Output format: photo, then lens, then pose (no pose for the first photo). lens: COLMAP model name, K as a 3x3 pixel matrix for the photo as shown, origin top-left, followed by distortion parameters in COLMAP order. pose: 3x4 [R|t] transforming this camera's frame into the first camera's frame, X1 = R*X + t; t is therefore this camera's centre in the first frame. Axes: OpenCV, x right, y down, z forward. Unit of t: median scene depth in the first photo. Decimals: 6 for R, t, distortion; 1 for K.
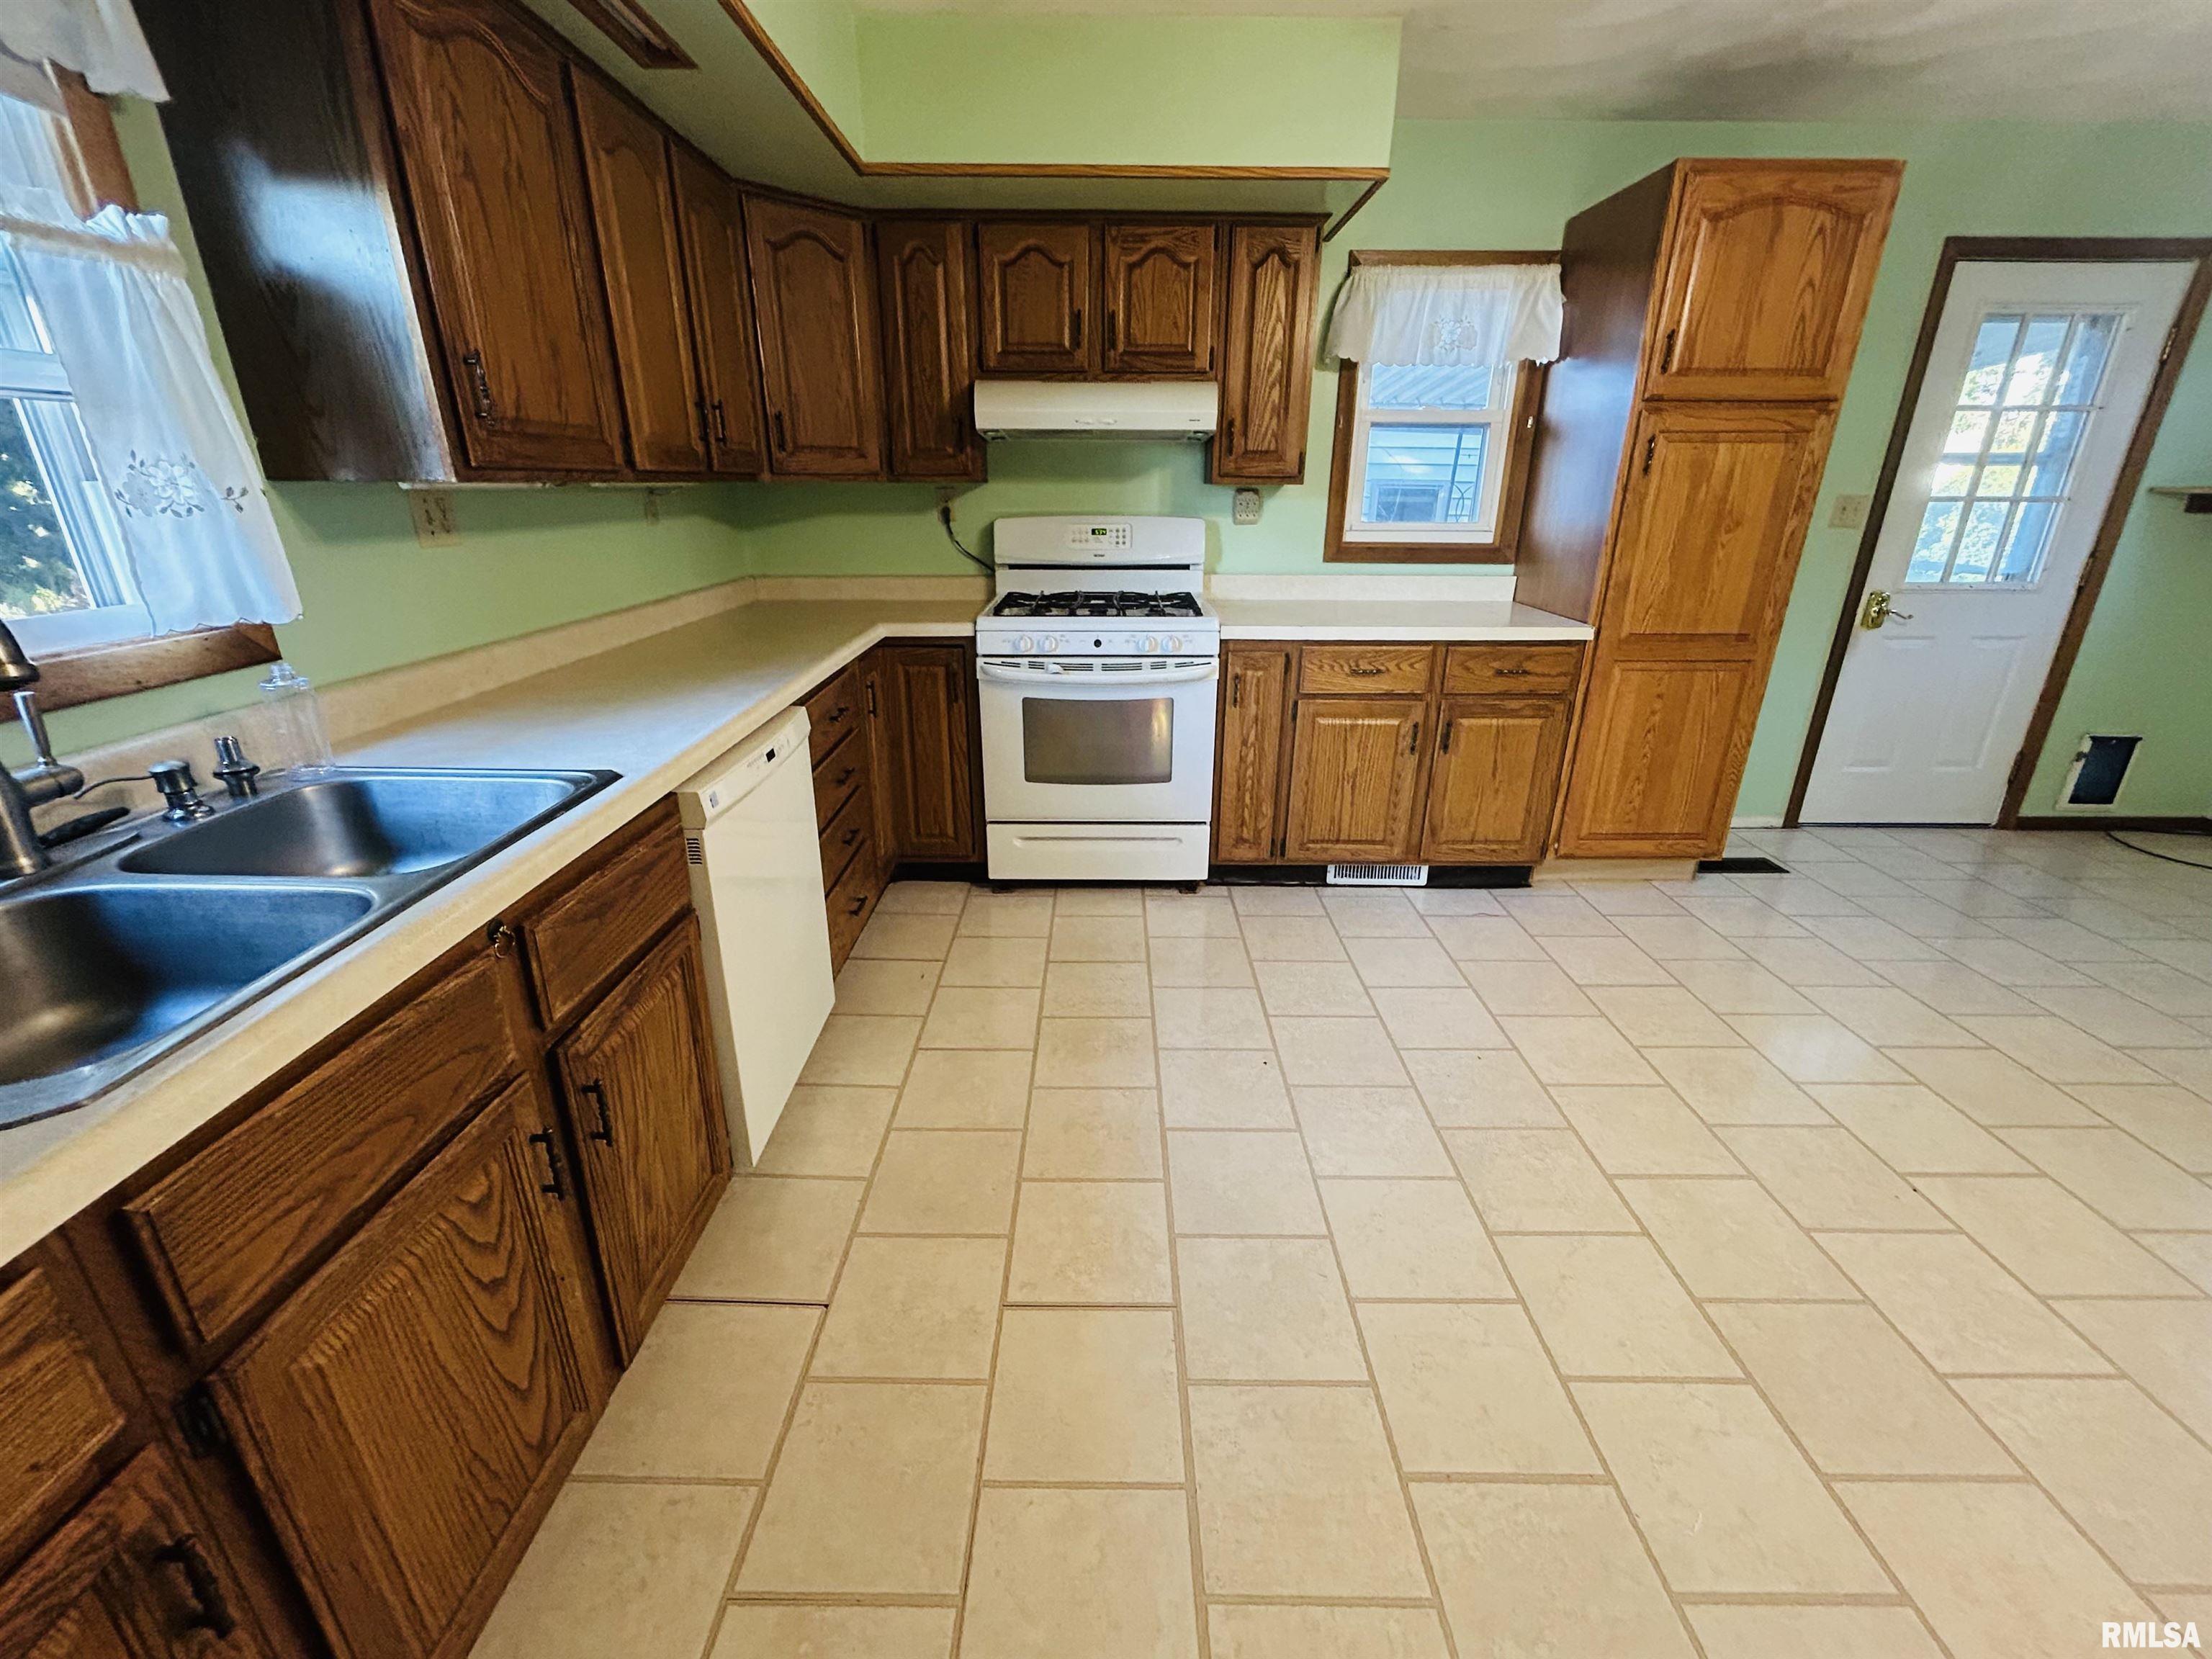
lens RADIAL K [[908.6, 0, 1090.3], [0, 908.6, 823.6], [0, 0, 1]] dist [-0.000624, 0.000602]
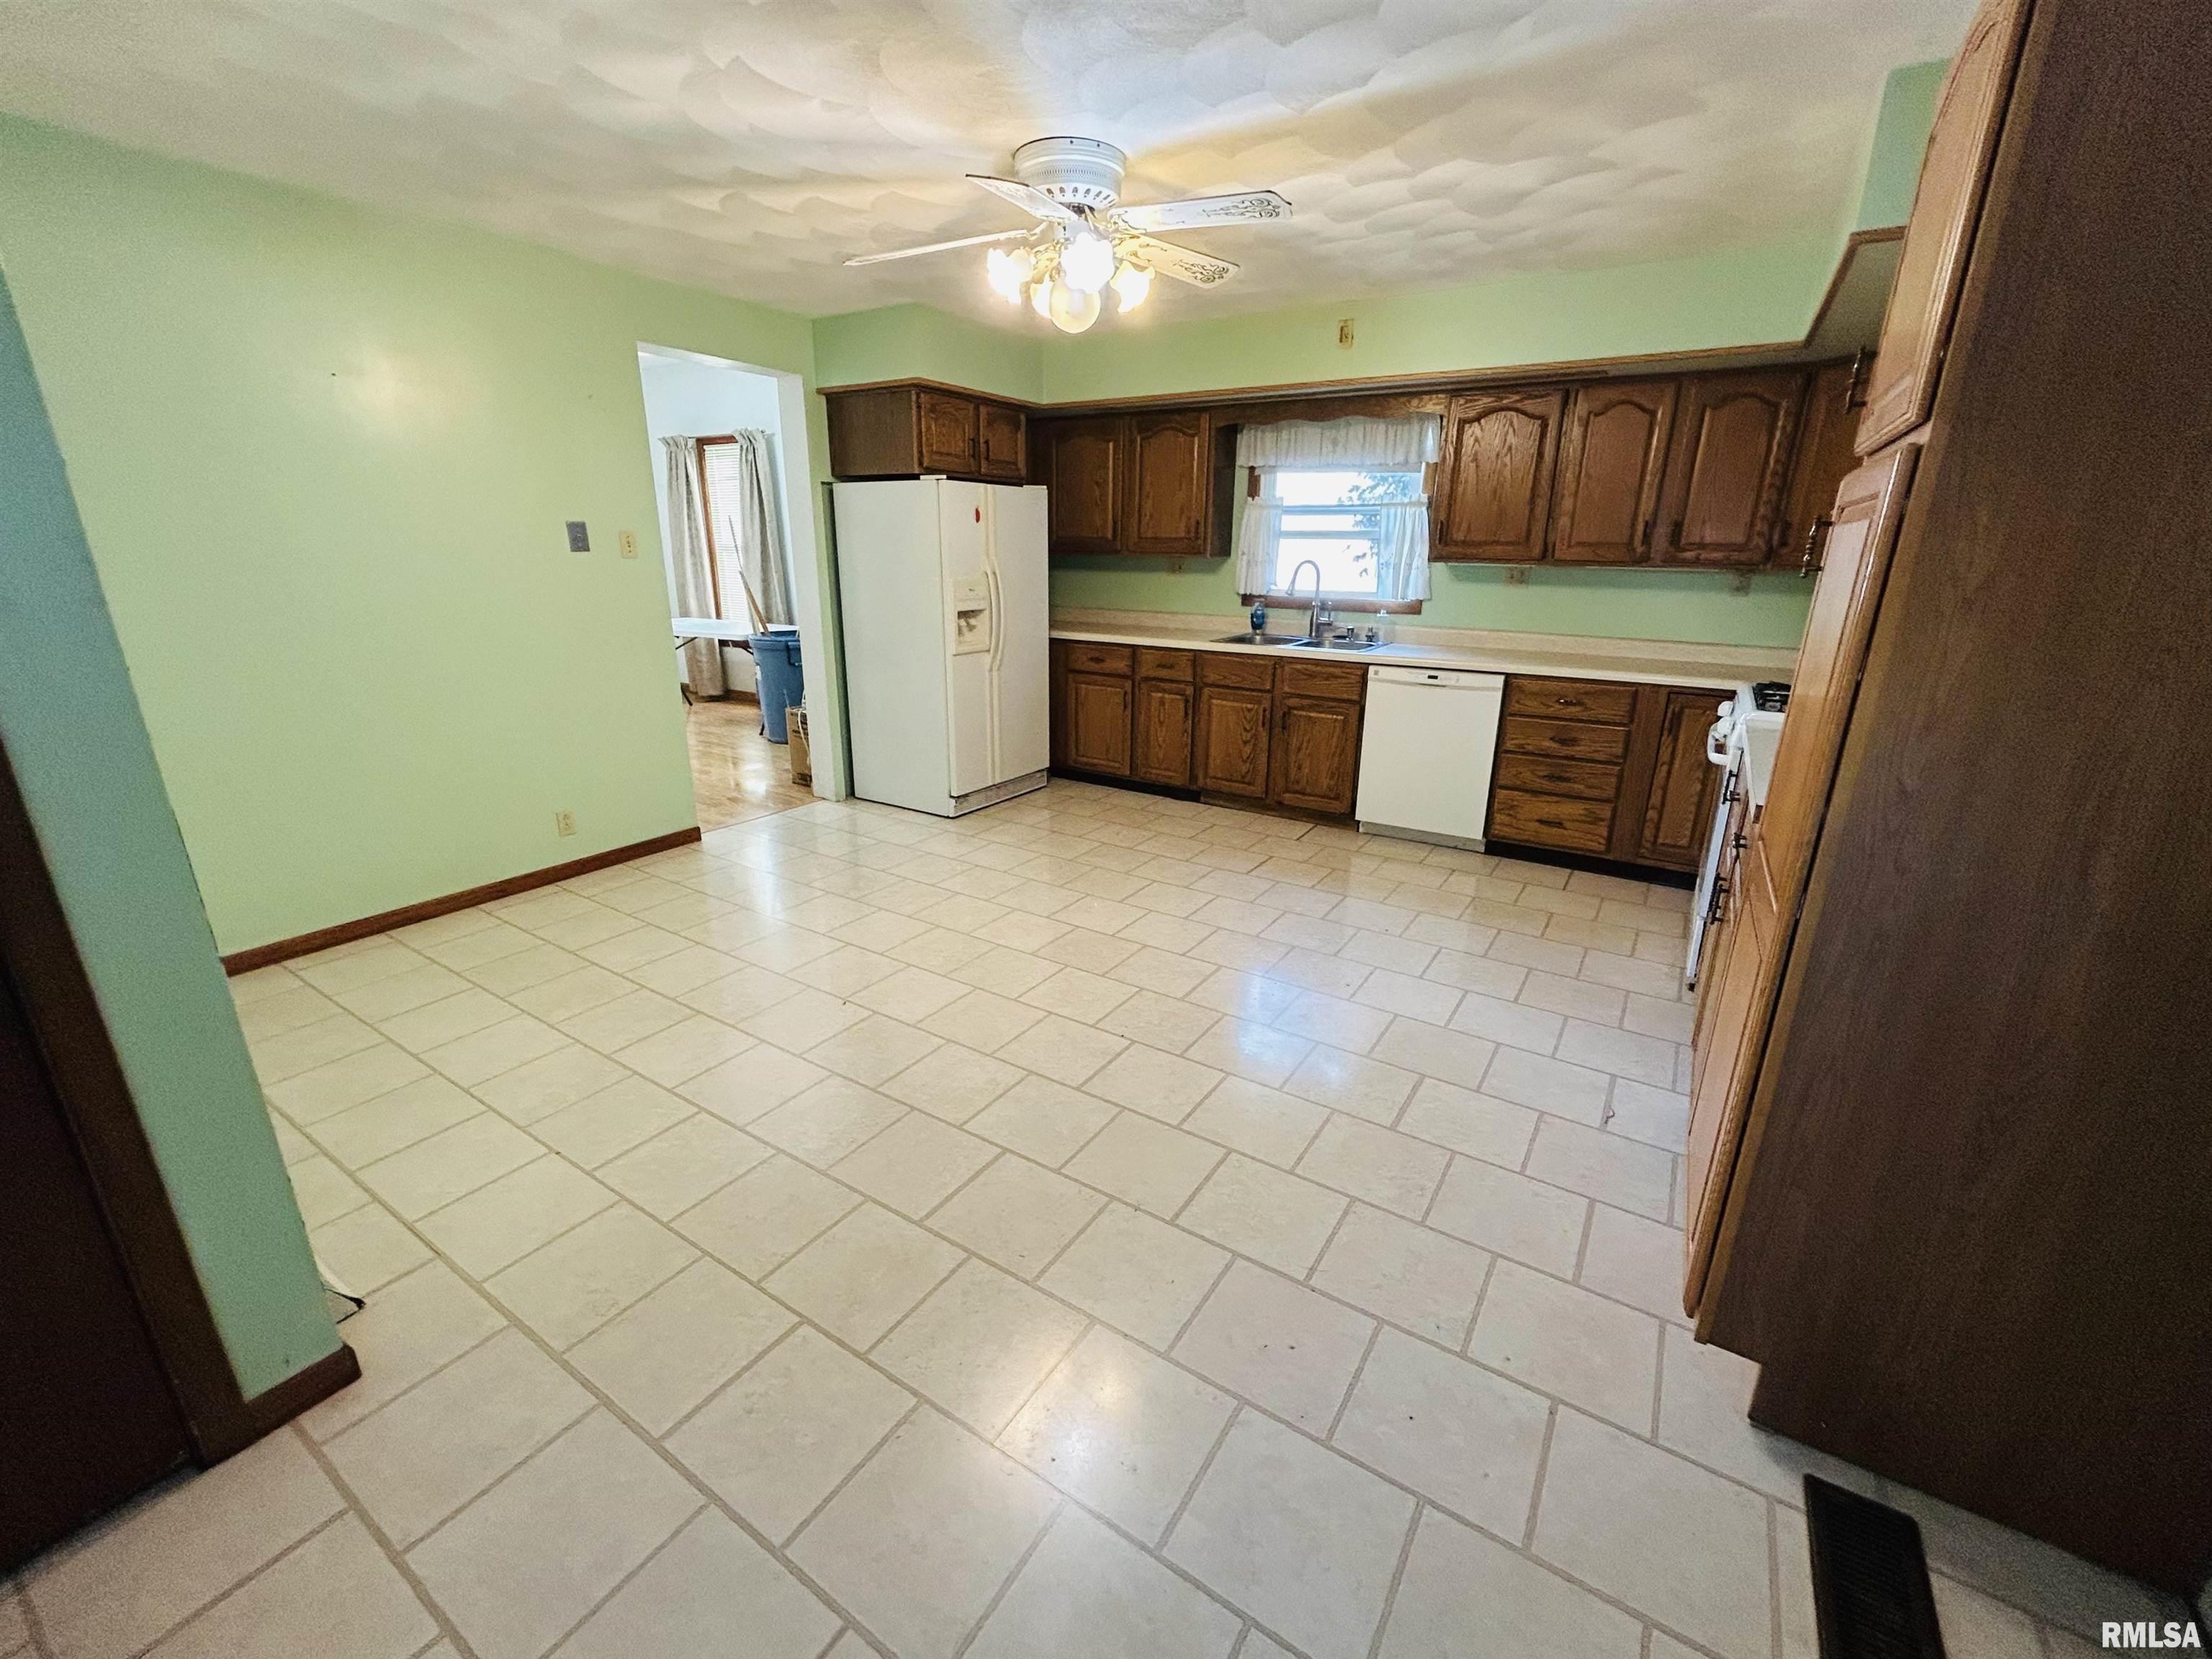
lens RADIAL K [[908.6, 0, 1095.1], [0, 908.6, 827.5], [0, 0, 1]] dist [-0.000624, 0.000602]
pose [[-0.537737, 0.247212, -0.806056, 1.280687], [-0.307548, 0.832656, 0.460542, -0.342595], [0.785018, 0.495551, -0.371720, 0.837300]]
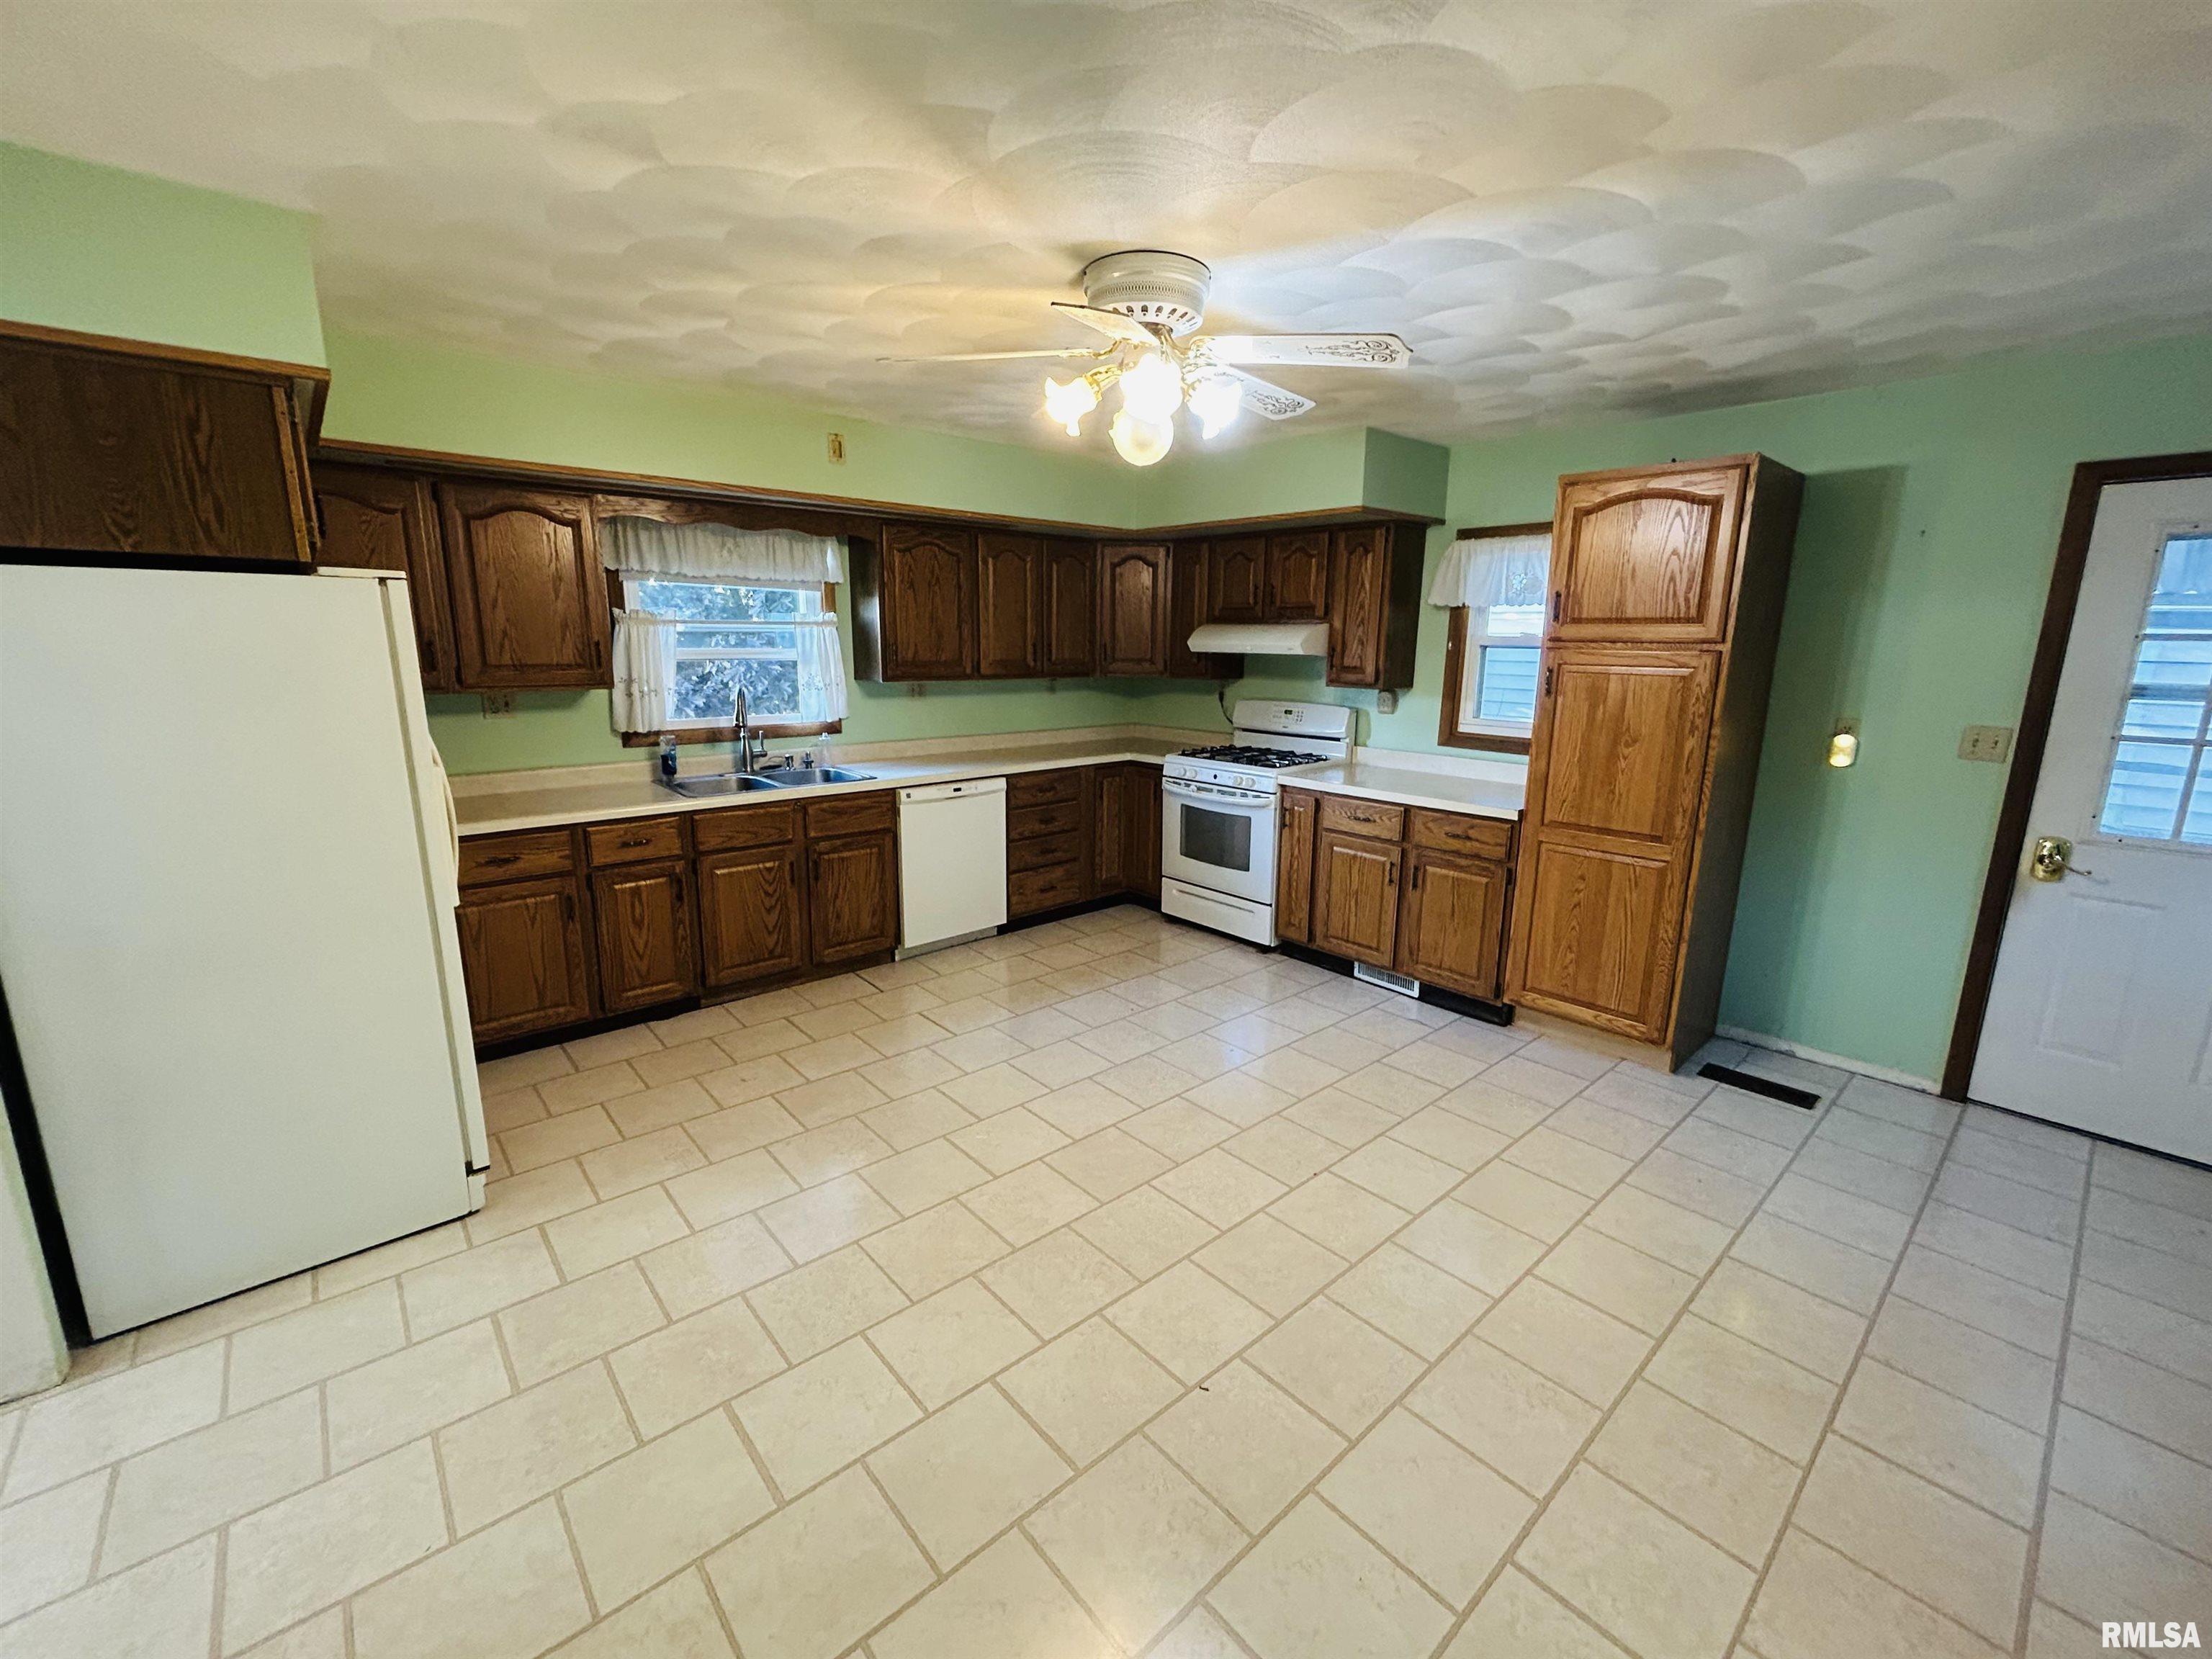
lens RADIAL K [[908.6, 0, 1106.3], [0, 908.6, 825.8], [0, 0, 1]] dist [-0.000624, 0.000602]
pose [[0.668767, 0.155504, -0.727028, 1.044203], [-0.269476, 0.962086, -0.042101, 0.008726], [0.692917, 0.224072, 0.685316, -0.232564]]
